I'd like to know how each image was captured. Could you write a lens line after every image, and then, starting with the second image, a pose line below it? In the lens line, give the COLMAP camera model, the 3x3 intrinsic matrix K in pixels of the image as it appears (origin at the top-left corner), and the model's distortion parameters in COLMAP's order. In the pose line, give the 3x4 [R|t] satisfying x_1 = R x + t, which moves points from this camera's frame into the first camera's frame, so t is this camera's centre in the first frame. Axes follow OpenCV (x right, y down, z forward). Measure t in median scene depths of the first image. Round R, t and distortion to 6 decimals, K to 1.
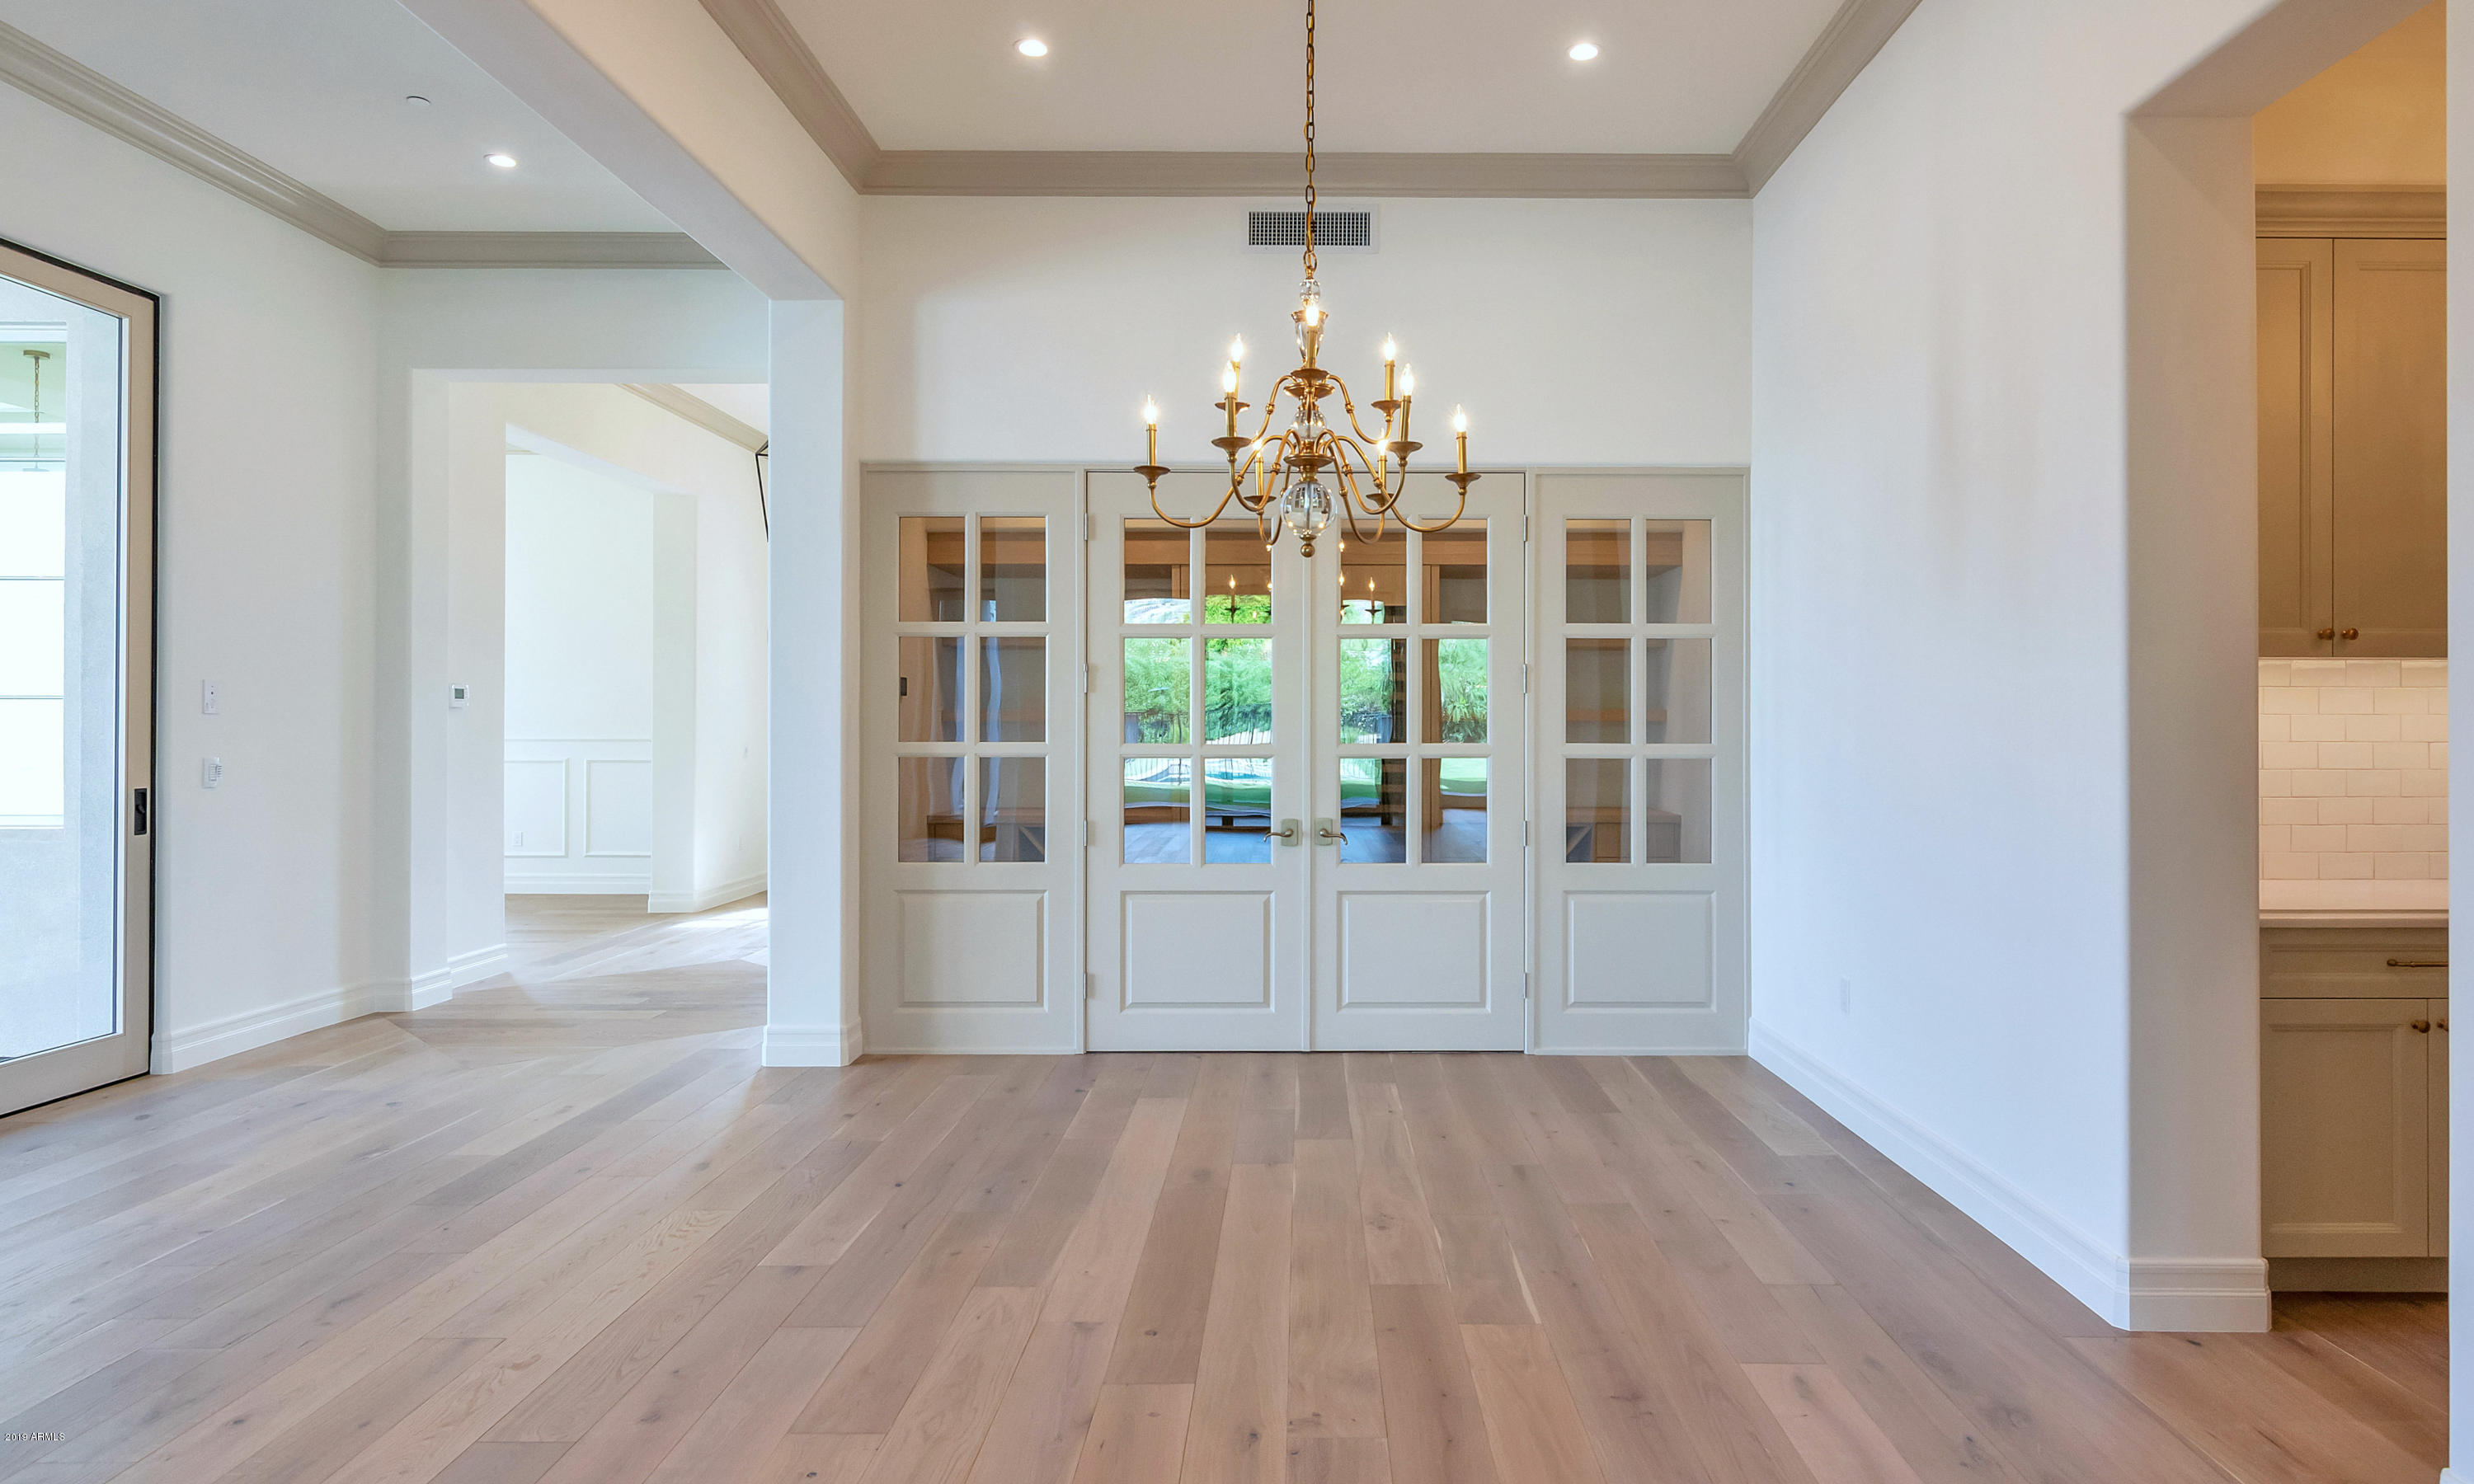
lens RADIAL K [[1391.3, 0, 1295.3], [0, 1391.3, 718.0], [0, 0, 1]] dist [-0.000914, 0.000402]
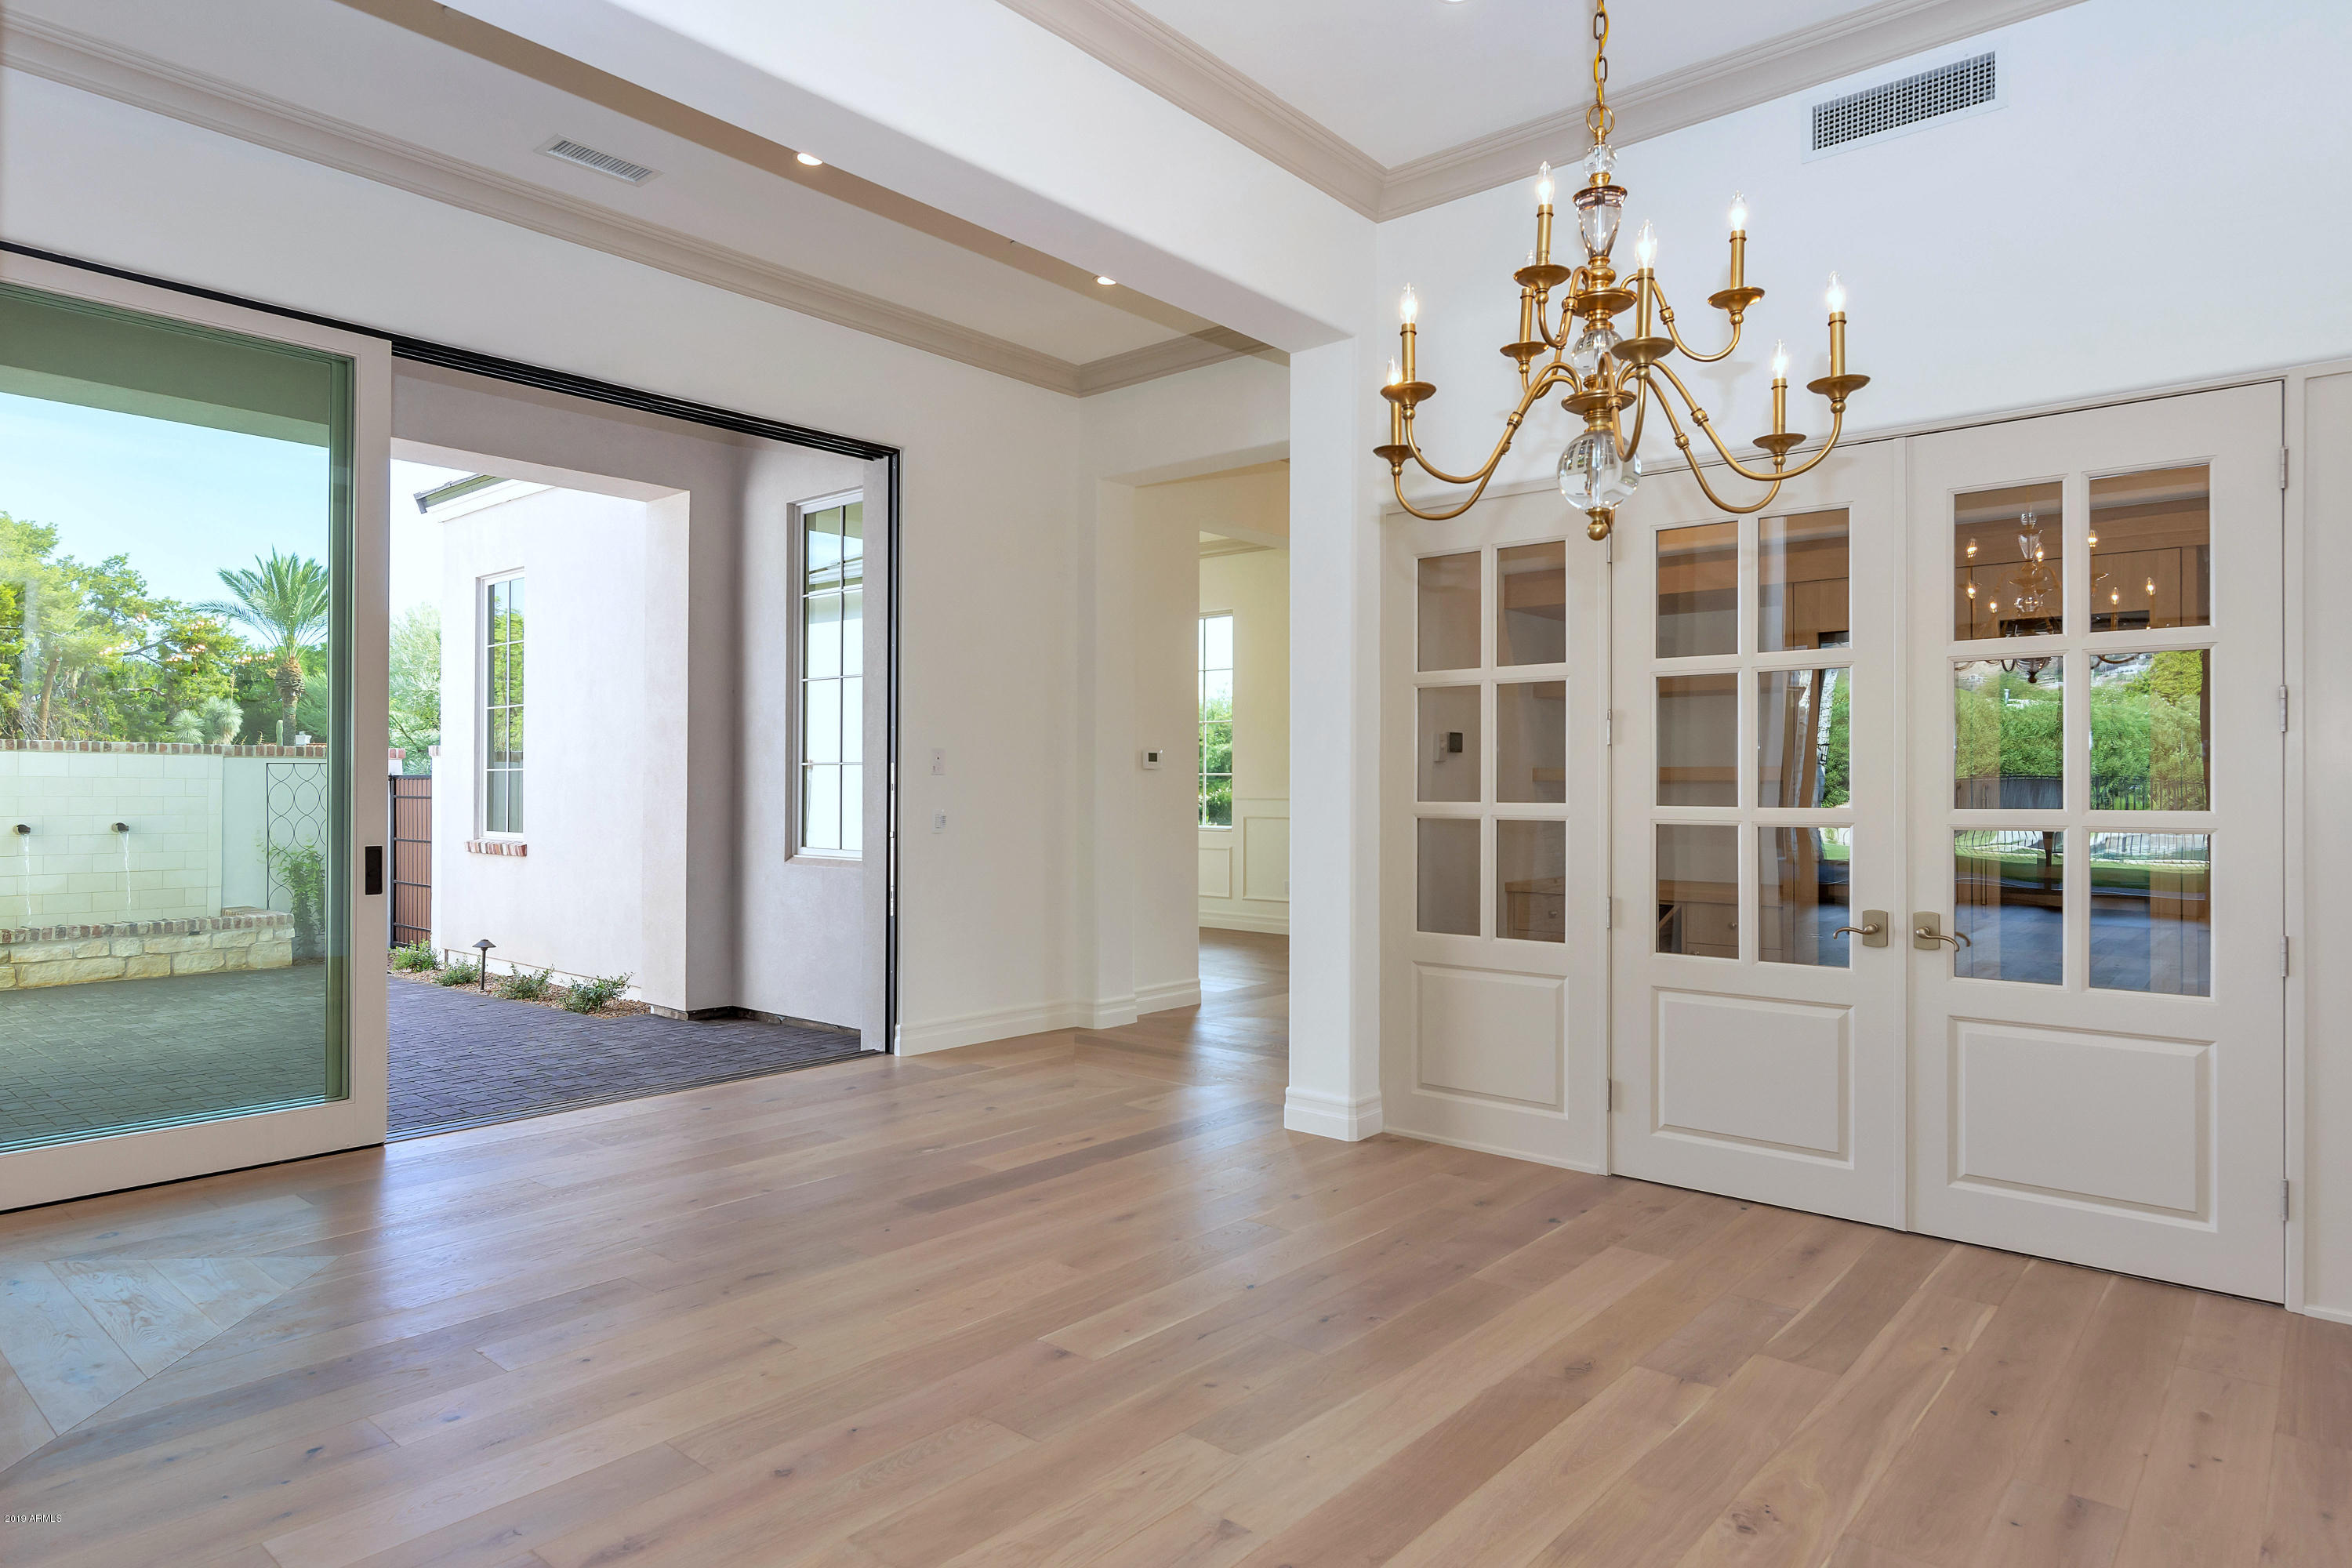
lens RADIAL K [[1349.9, 0, 1188.3], [0, 1349.9, 780.9], [0, 0, 1]] dist [0.004016, -0.002643]
pose [[0.760231, -0.000582, -0.649653, 0.186776], [-0.000224, 0.999999, -0.001158, 0.004505], [0.649653, 0.001026, 0.760230, 0.219072]]
